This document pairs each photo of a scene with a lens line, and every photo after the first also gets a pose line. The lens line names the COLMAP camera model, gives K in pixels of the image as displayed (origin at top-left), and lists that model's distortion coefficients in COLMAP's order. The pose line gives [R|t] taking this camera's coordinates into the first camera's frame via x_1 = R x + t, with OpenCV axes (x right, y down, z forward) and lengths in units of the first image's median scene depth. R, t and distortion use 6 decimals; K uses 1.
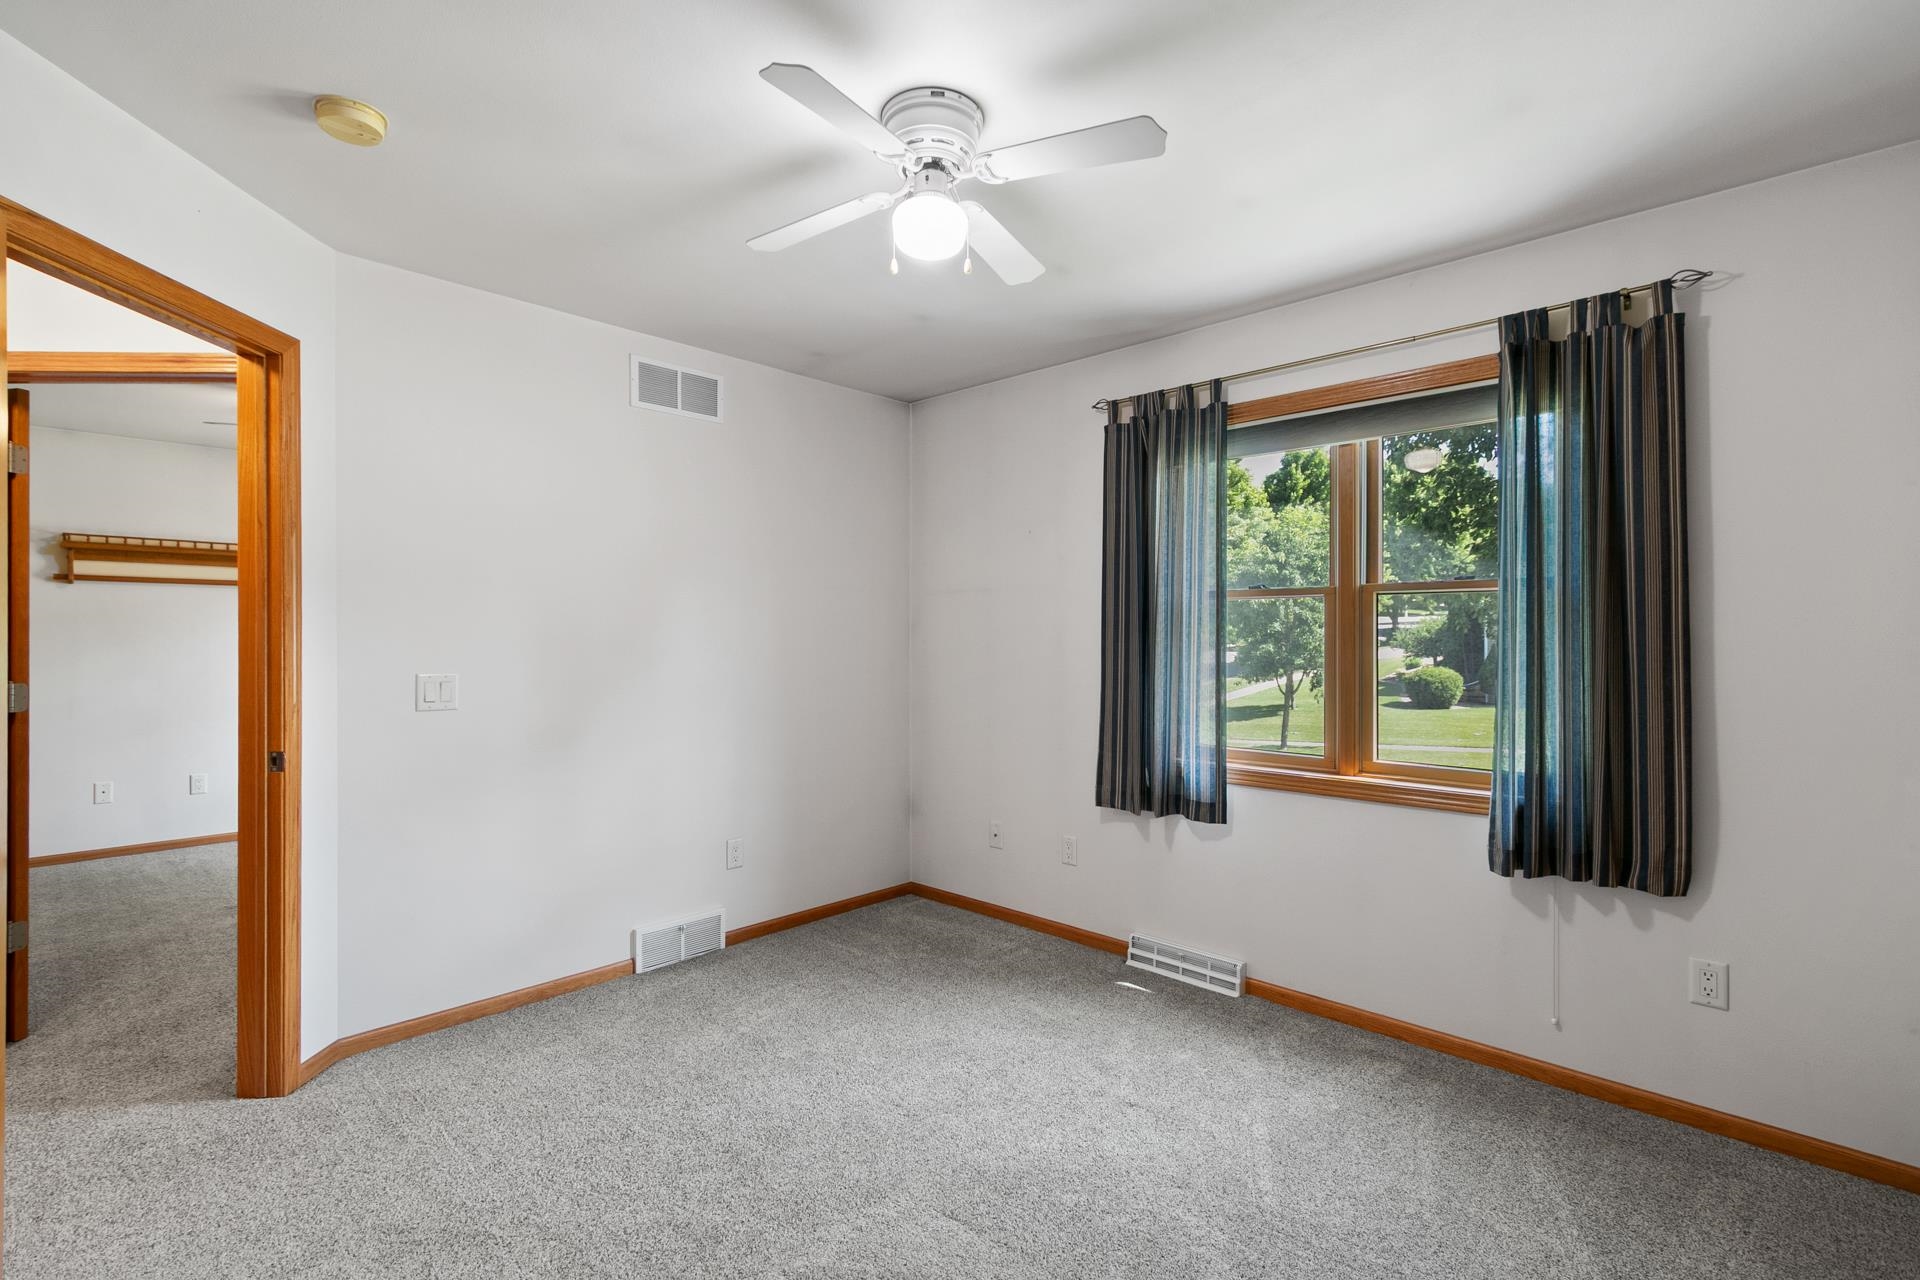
lens RADIAL K [[879.0, 0, 945.1], [0, 879.0, 653.7], [0, 0, 1]] dist [0.005013, -0.000263]
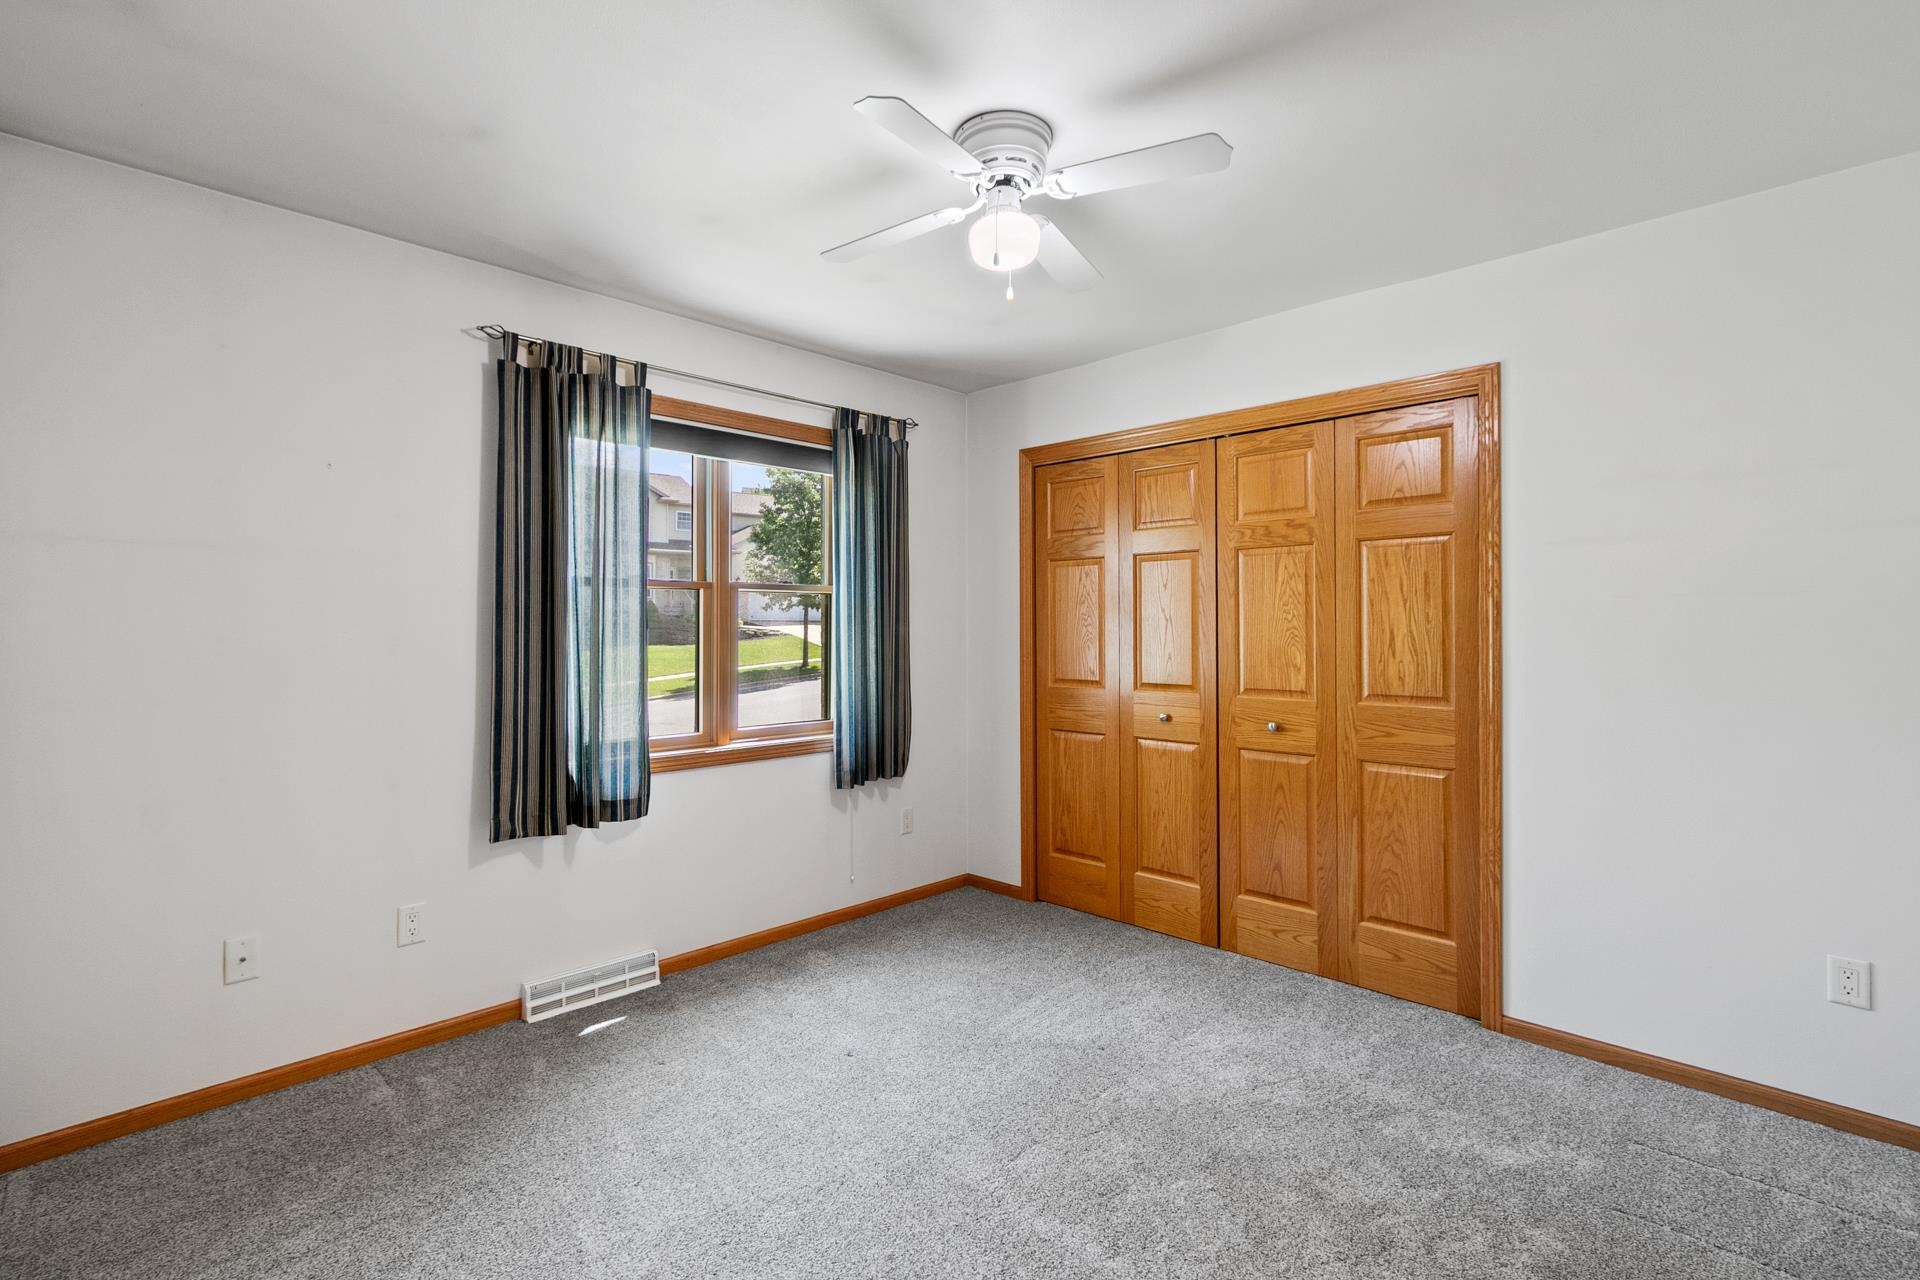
lens RADIAL K [[862.1, 0, 960.0], [0, 862.1, 640.0], [0, 0, 1]] dist [0.002228, -0.000106]
pose [[0.021059, -0.020239, 0.999573, -0.645909], [0.014514, 0.999696, 0.019936, -0.018765], [-0.999673, 0.014088, 0.021346, 0.630887]]
